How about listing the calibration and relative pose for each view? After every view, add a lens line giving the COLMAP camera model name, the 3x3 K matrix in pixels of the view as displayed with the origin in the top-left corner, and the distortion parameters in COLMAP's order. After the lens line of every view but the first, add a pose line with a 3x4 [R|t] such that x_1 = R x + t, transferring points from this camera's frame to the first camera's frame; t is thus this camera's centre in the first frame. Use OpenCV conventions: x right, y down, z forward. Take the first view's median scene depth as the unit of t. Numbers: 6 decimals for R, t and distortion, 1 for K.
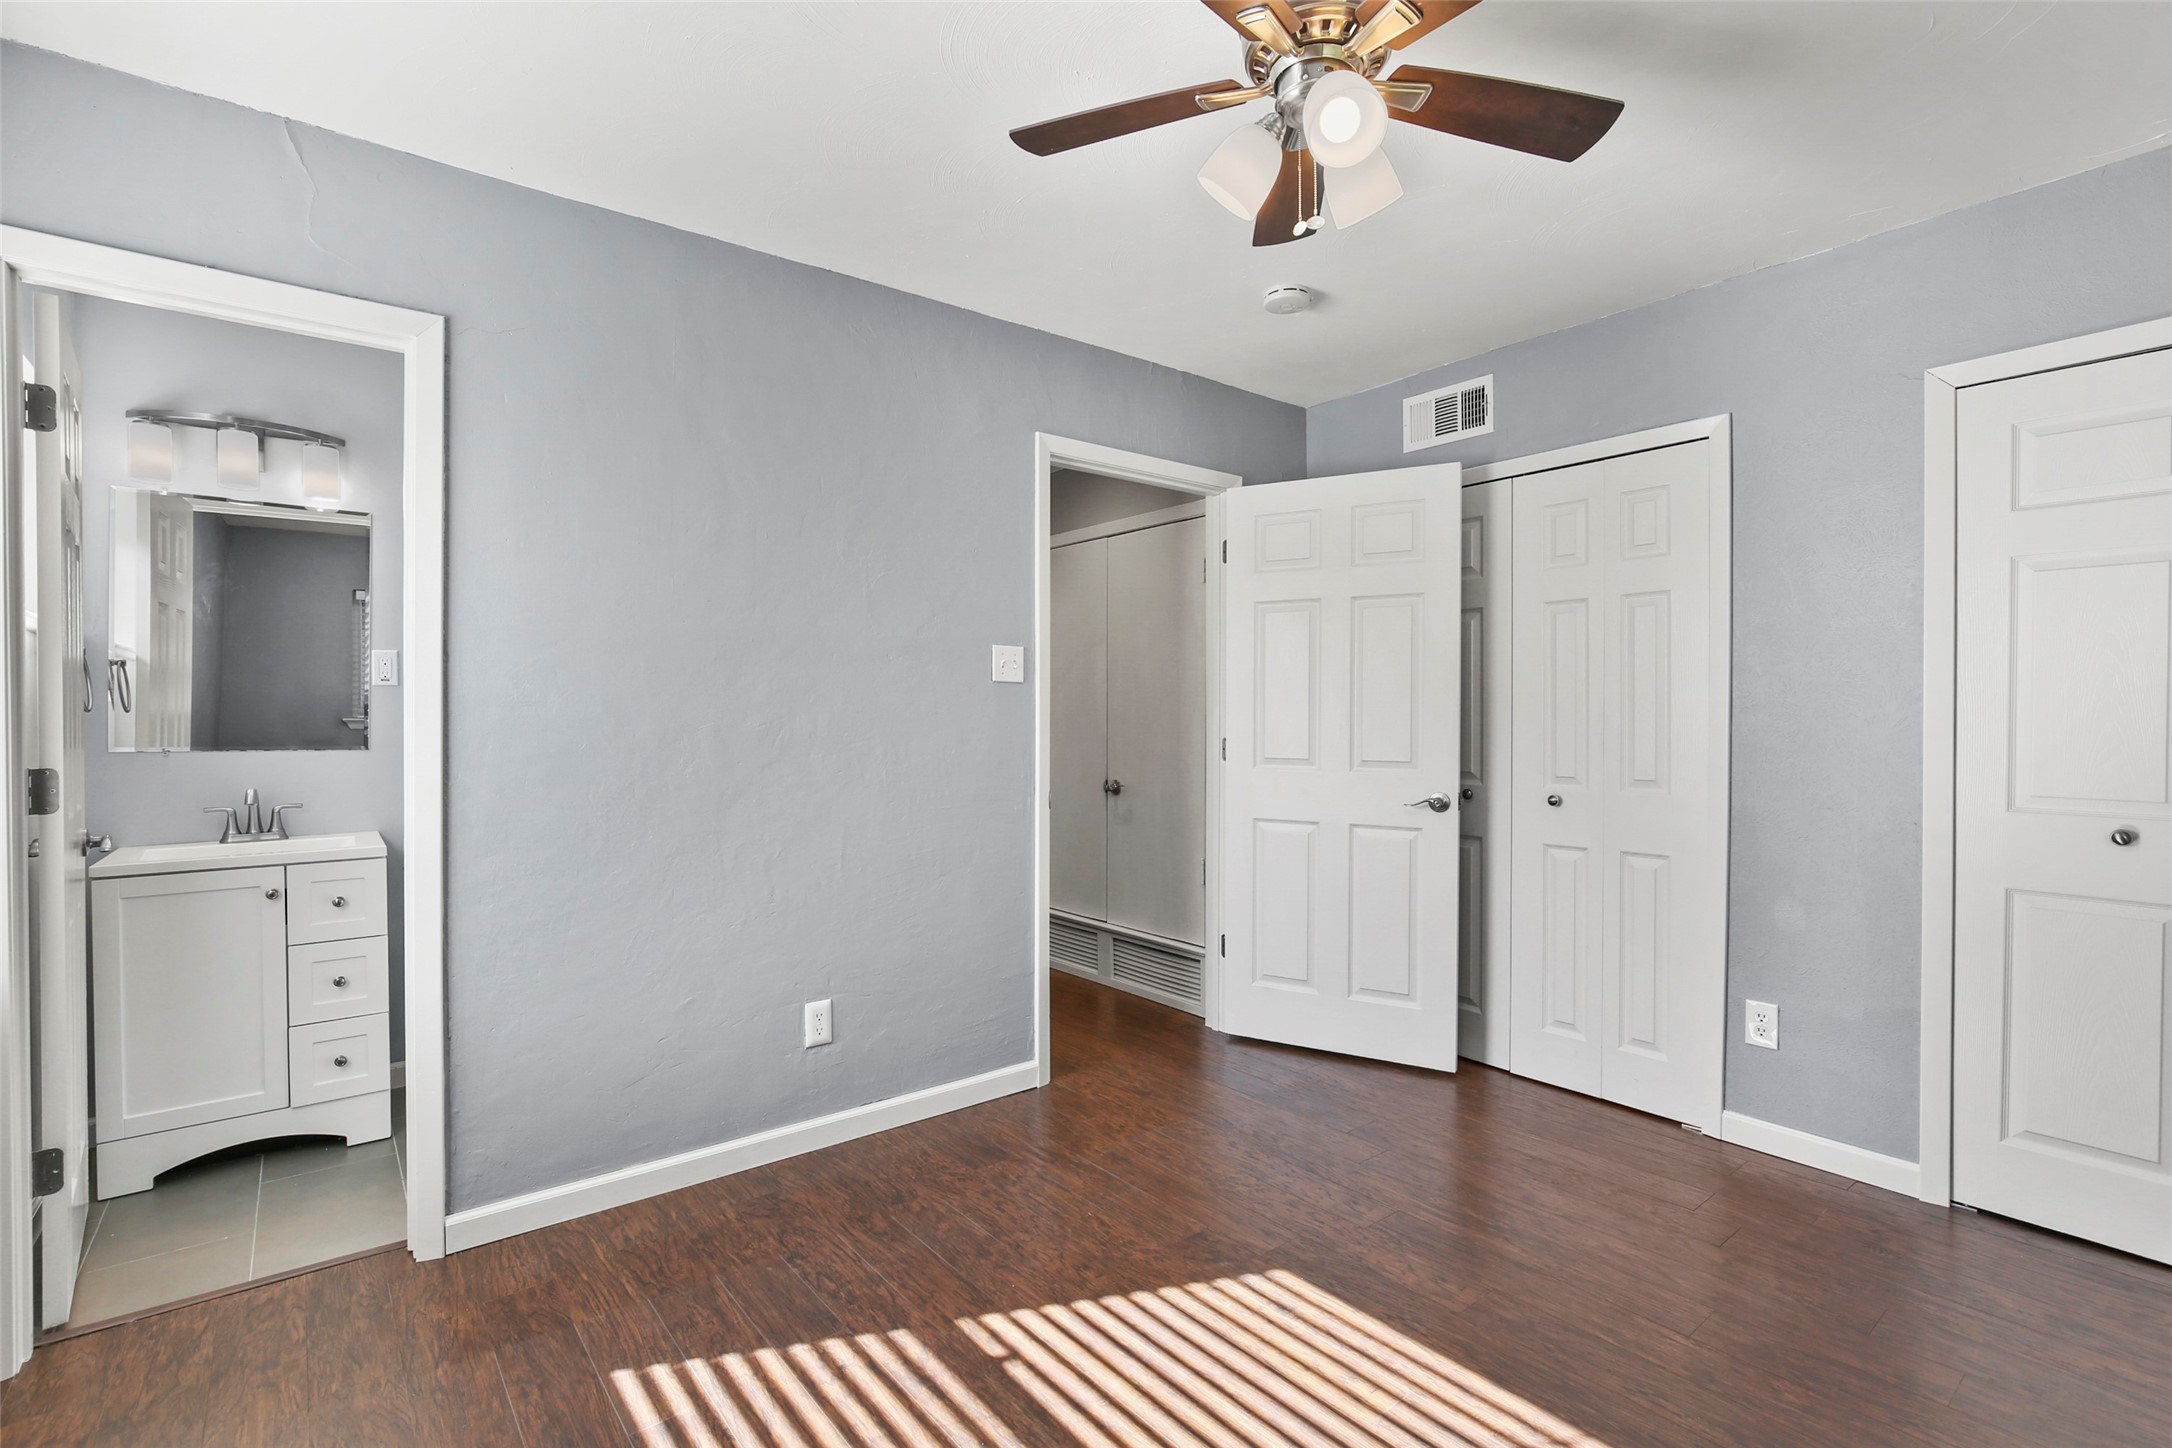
lens RADIAL K [[997.6, 0, 1095.7], [0, 997.6, 712.9], [0, 0, 1]] dist [-0.000972, 0.000005]
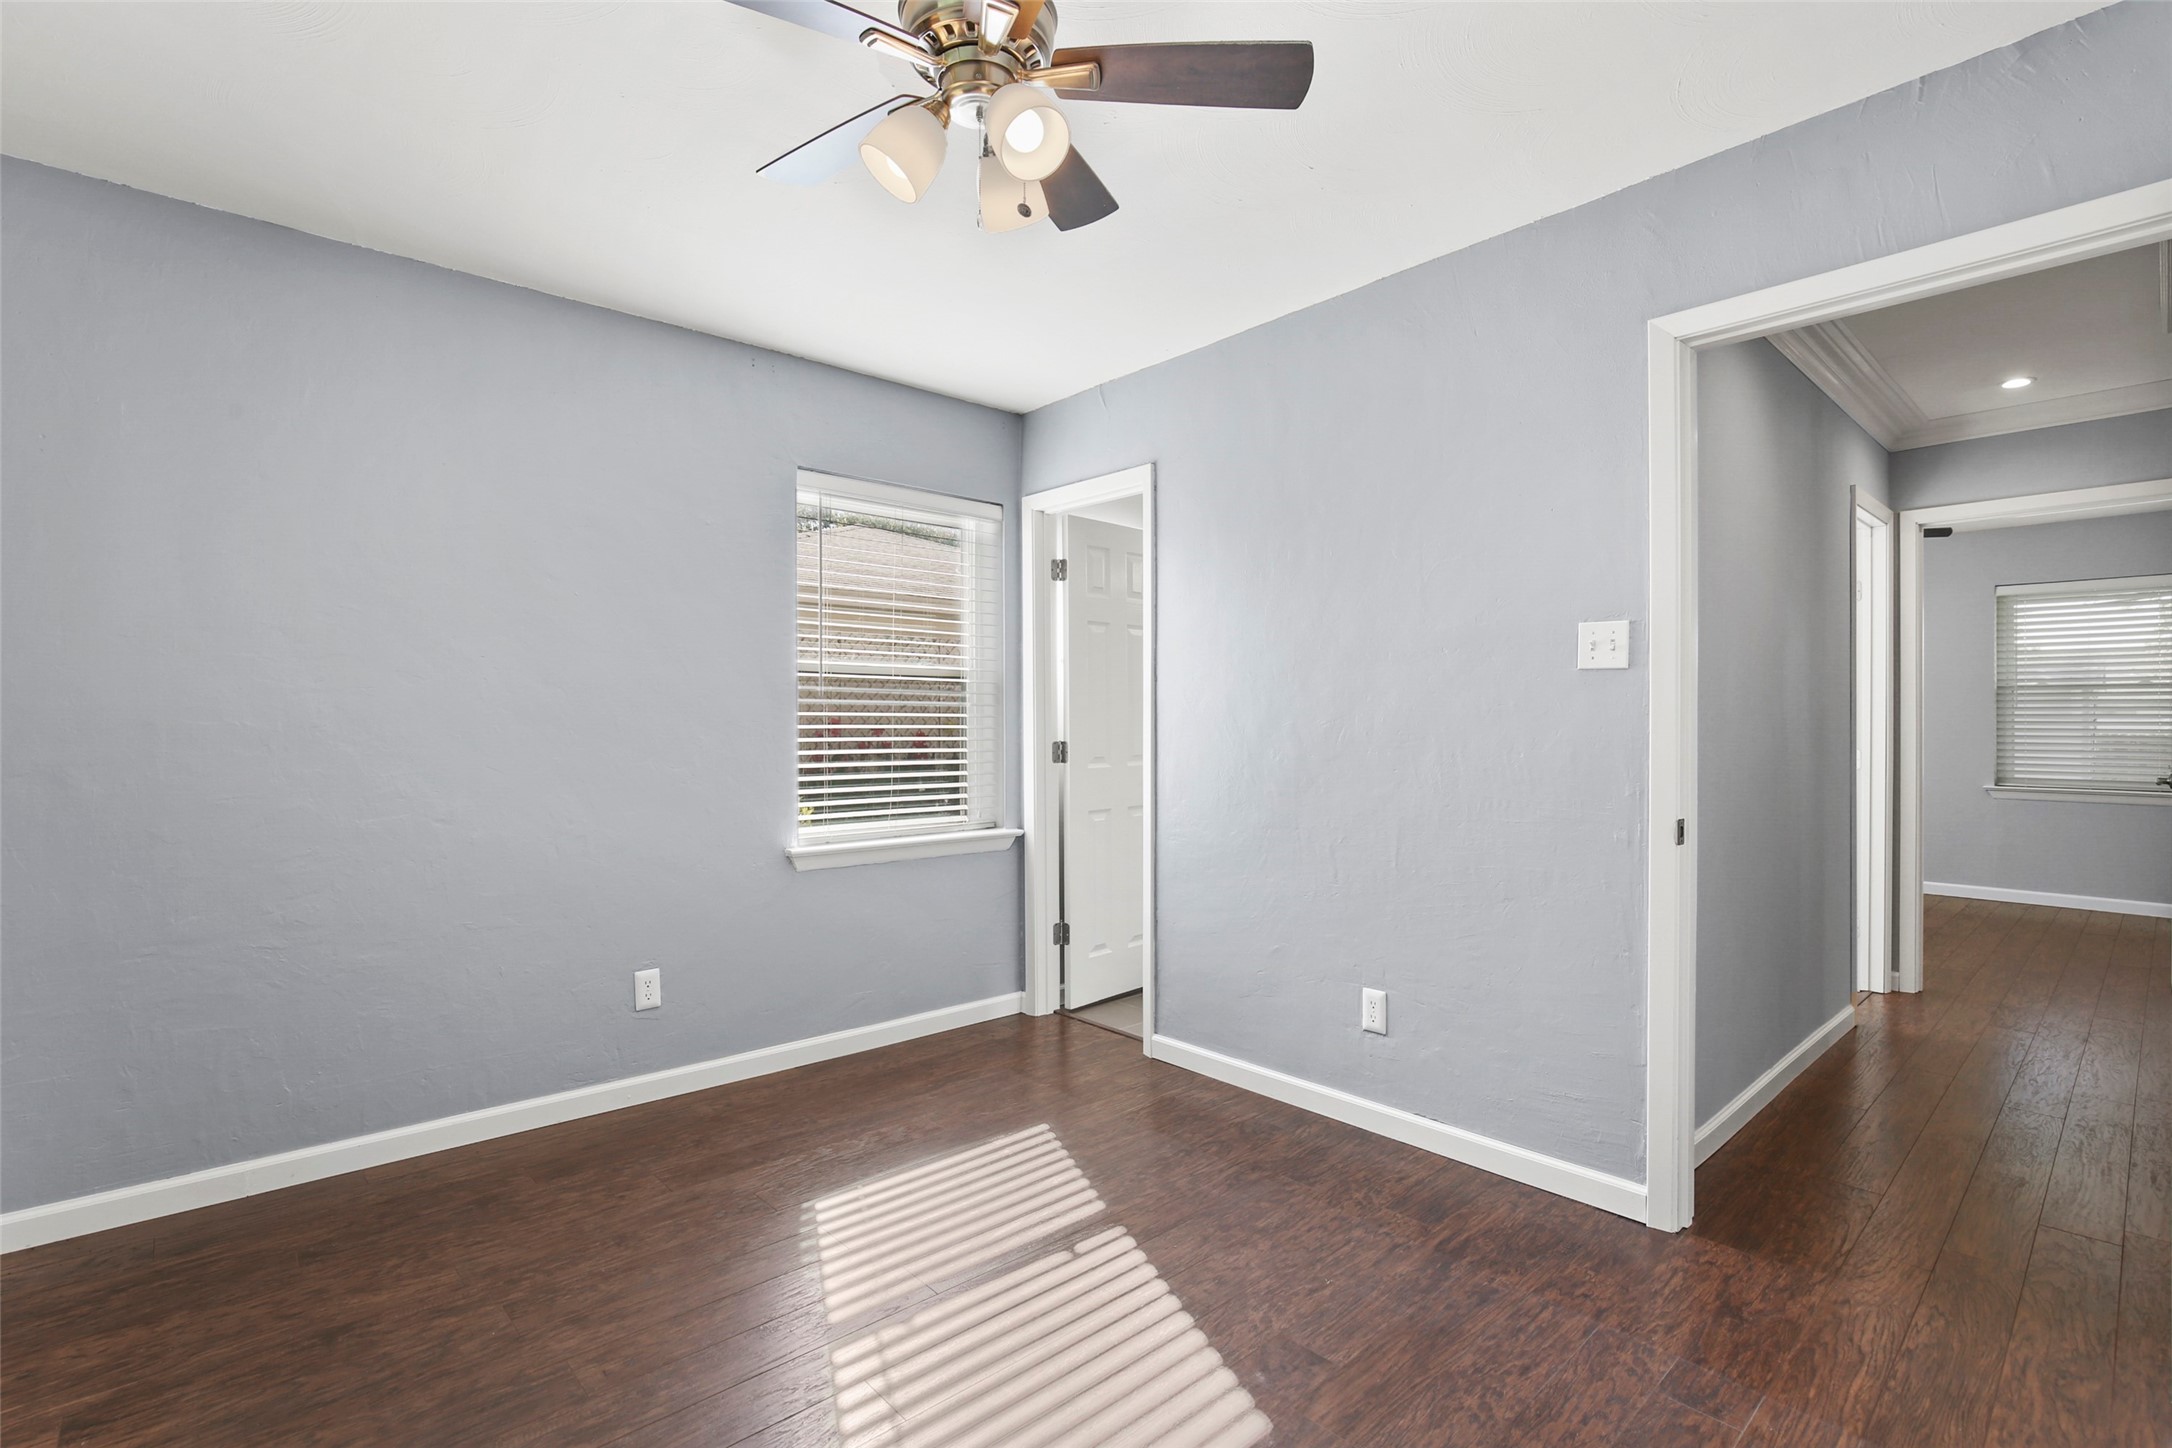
lens RADIAL K [[1013.8, 0, 1077.6], [0, 1013.8, 715.5], [0, 0, 1]] dist [-0.002066, 0.000790]
pose [[0.058787, -0.002530, -0.998267, 0.808142], [0.006125, 0.999979, -0.002174, 0.004898], [0.998252, -0.005986, 0.058801, 0.675934]]
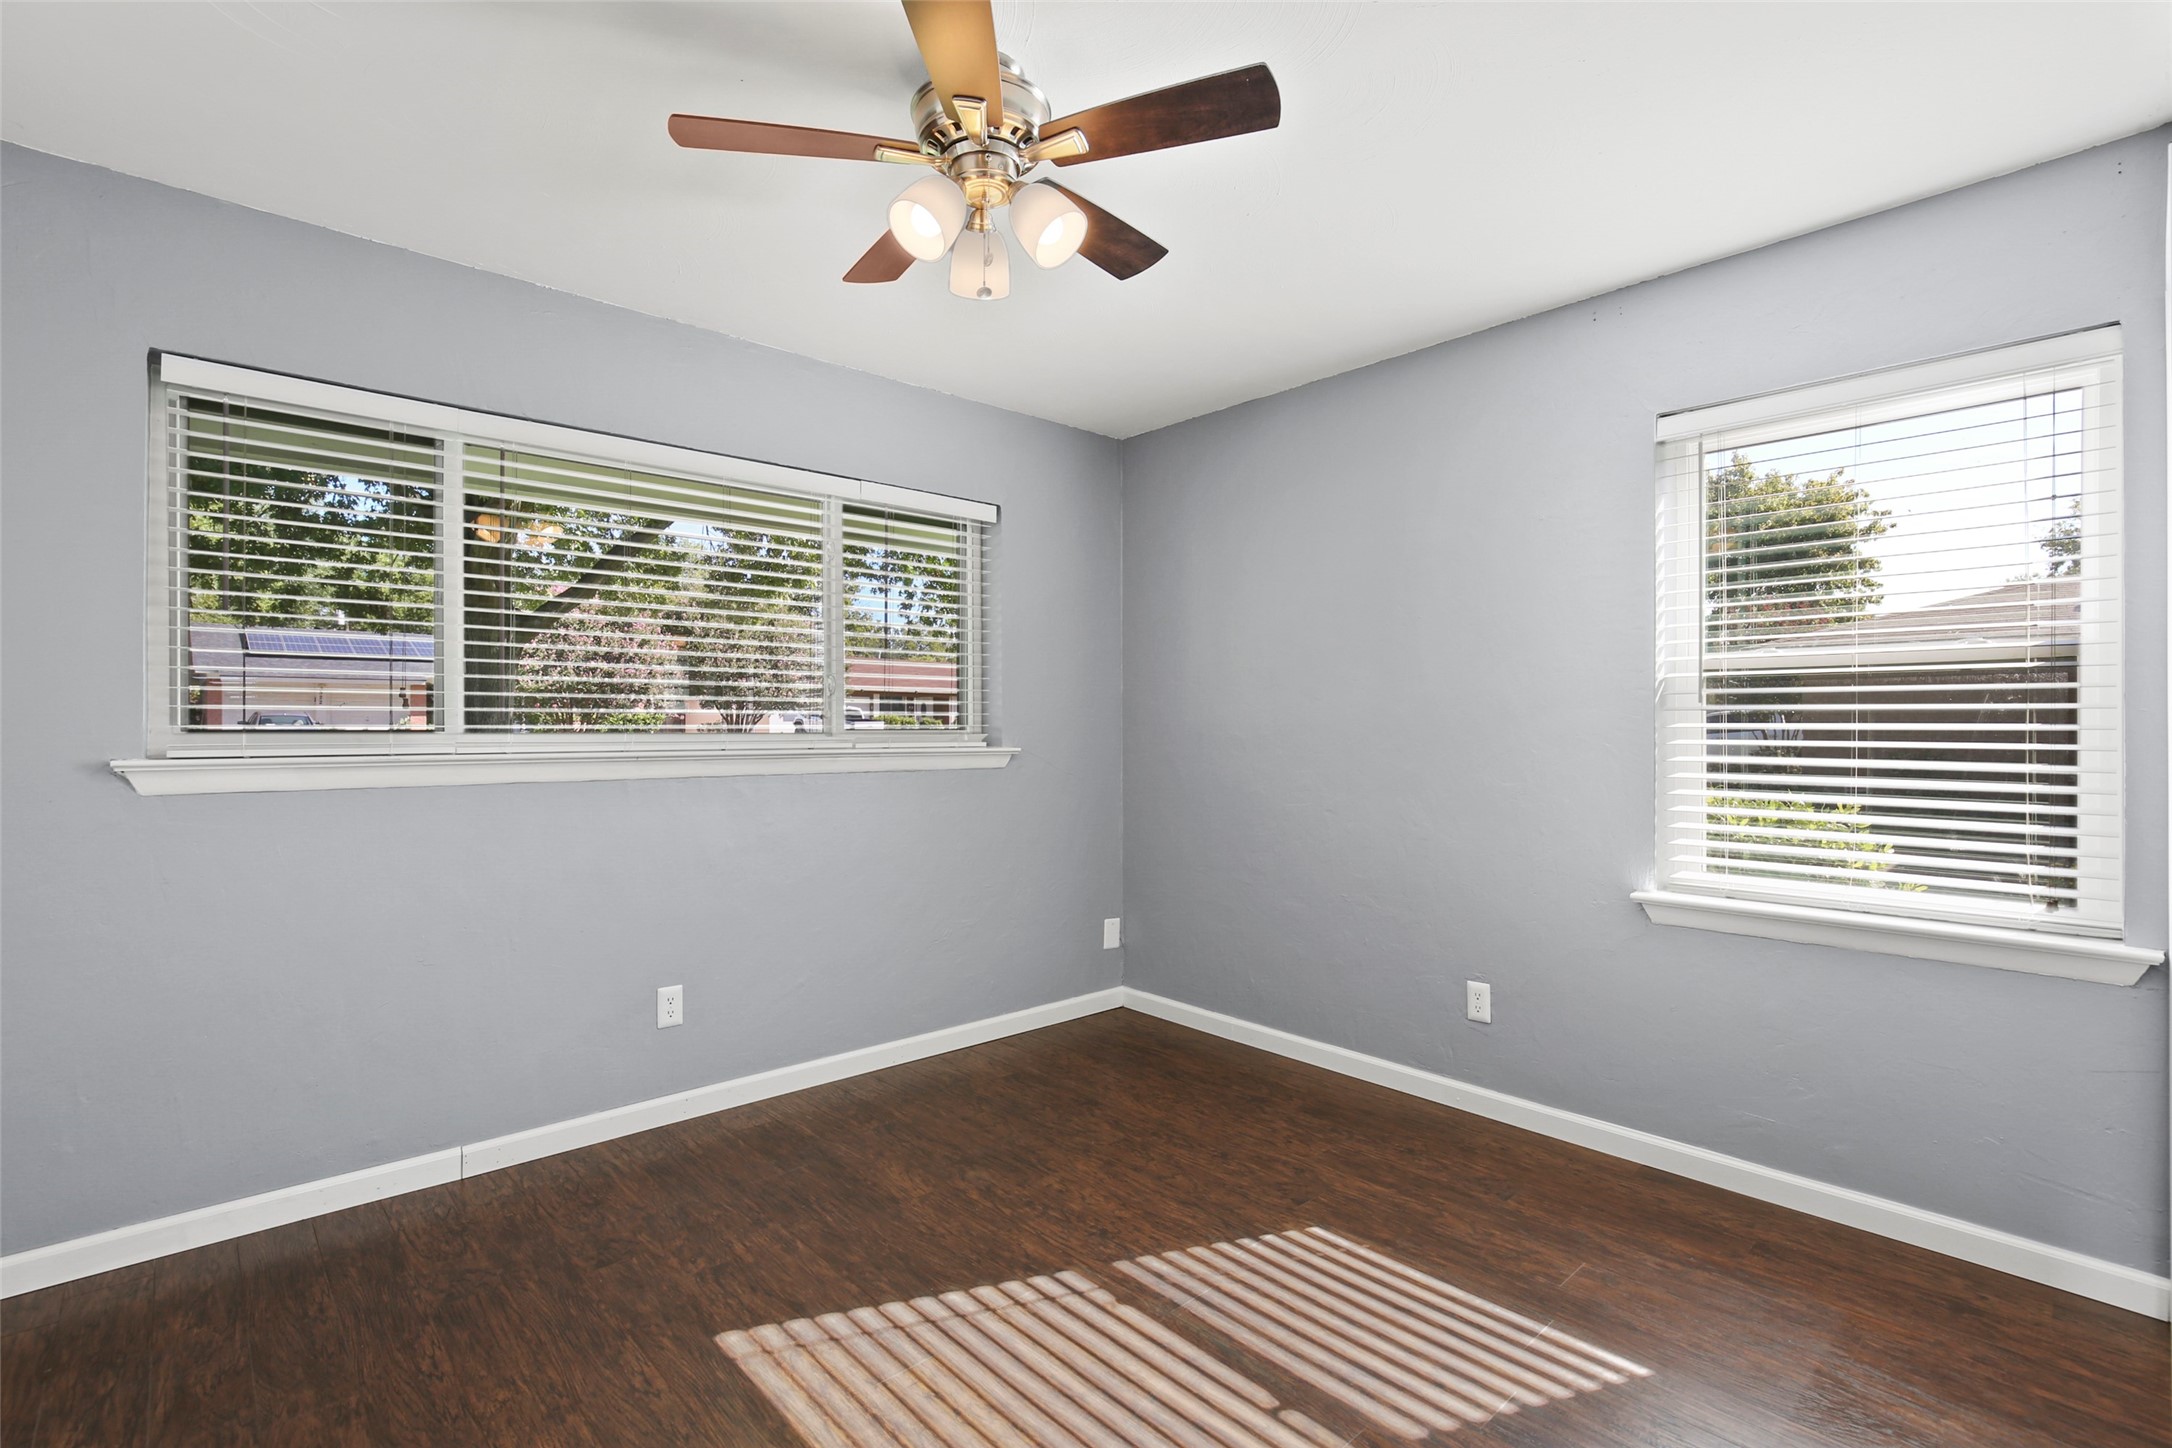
lens RADIAL K [[988.9, 0, 1086.0], [0, 988.9, 724.0], [0, 0, 1]] dist [-0.009241, 0.000763]
pose [[-0.997213, 0.001423, -0.074590, 0.115858], [0.002238, 0.999939, -0.010842, 0.006794], [0.074570, -0.010978, -0.997155, 1.382579]]
